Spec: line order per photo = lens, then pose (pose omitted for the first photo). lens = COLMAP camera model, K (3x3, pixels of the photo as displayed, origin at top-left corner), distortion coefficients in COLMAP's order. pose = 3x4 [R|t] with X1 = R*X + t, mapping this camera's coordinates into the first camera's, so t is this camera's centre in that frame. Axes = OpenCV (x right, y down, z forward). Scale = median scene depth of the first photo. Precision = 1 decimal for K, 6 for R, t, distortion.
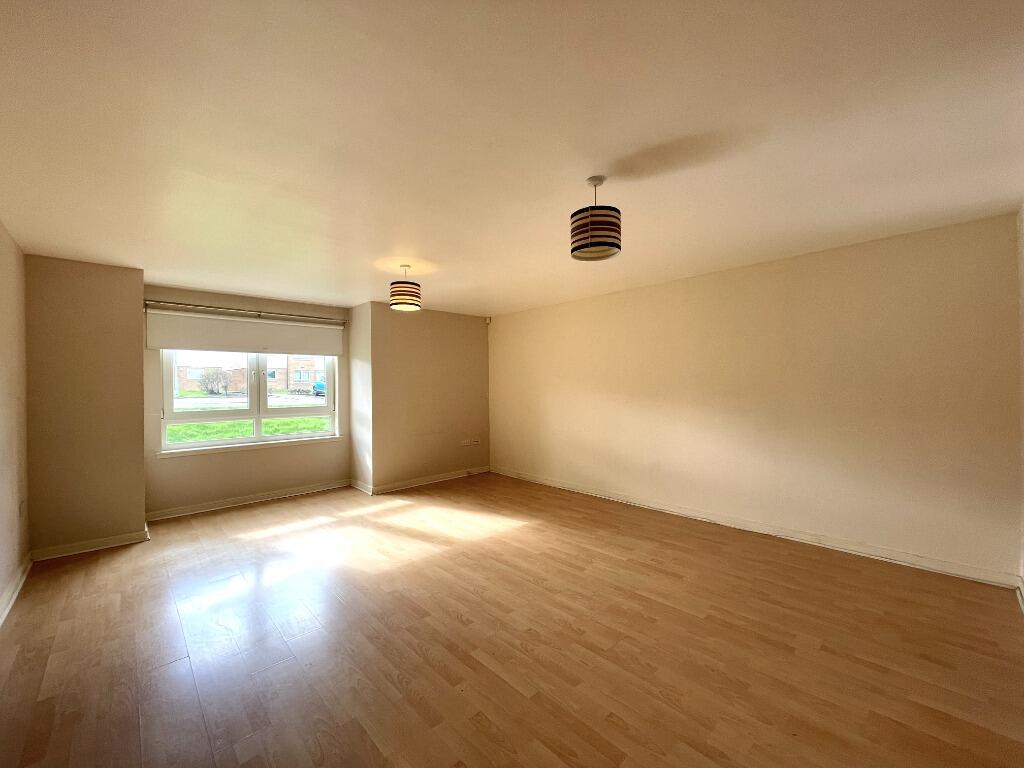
lens RADIAL K [[408.2, 0, 517.8], [0, 408.2, 387.3], [0, 0, 1]] dist [-0.021129, -0.000072]
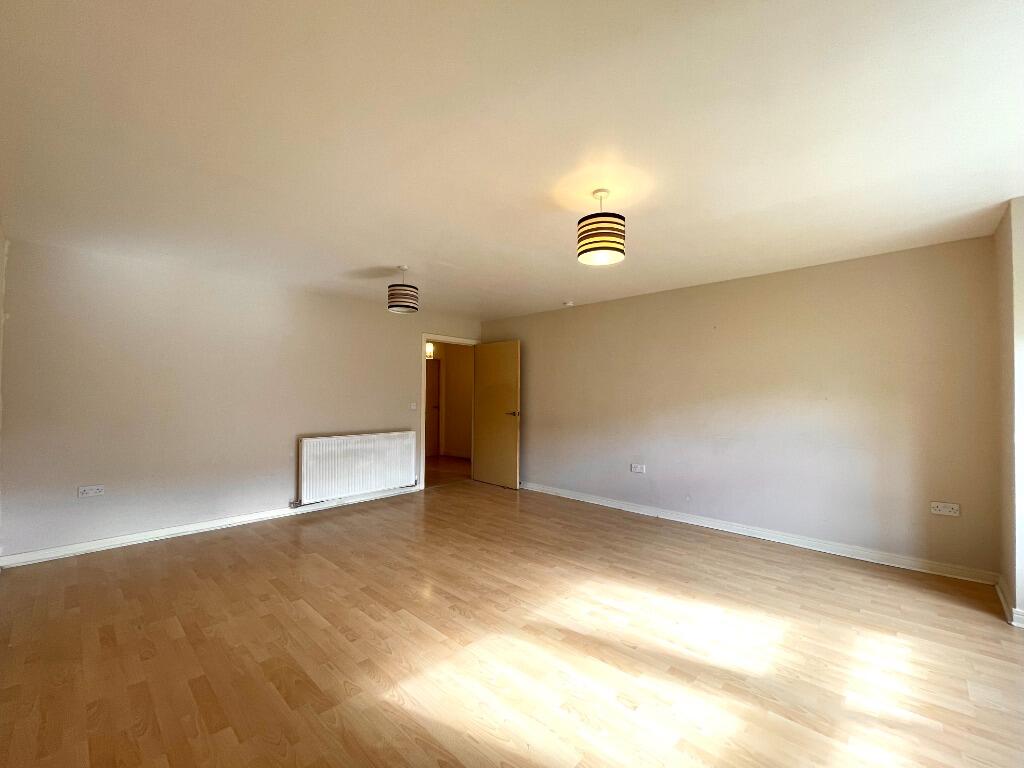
lens RADIAL K [[408.2, 0, 517.8], [0, 408.2, 387.3], [0, 0, 1]] dist [-0.021129, -0.000072]
pose [[-0.998197, 0.002207, -0.059980, -0.129207], [0.003139, 0.999876, -0.015443, 0.013661], [0.059938, -0.015603, -0.998080, 1.929938]]
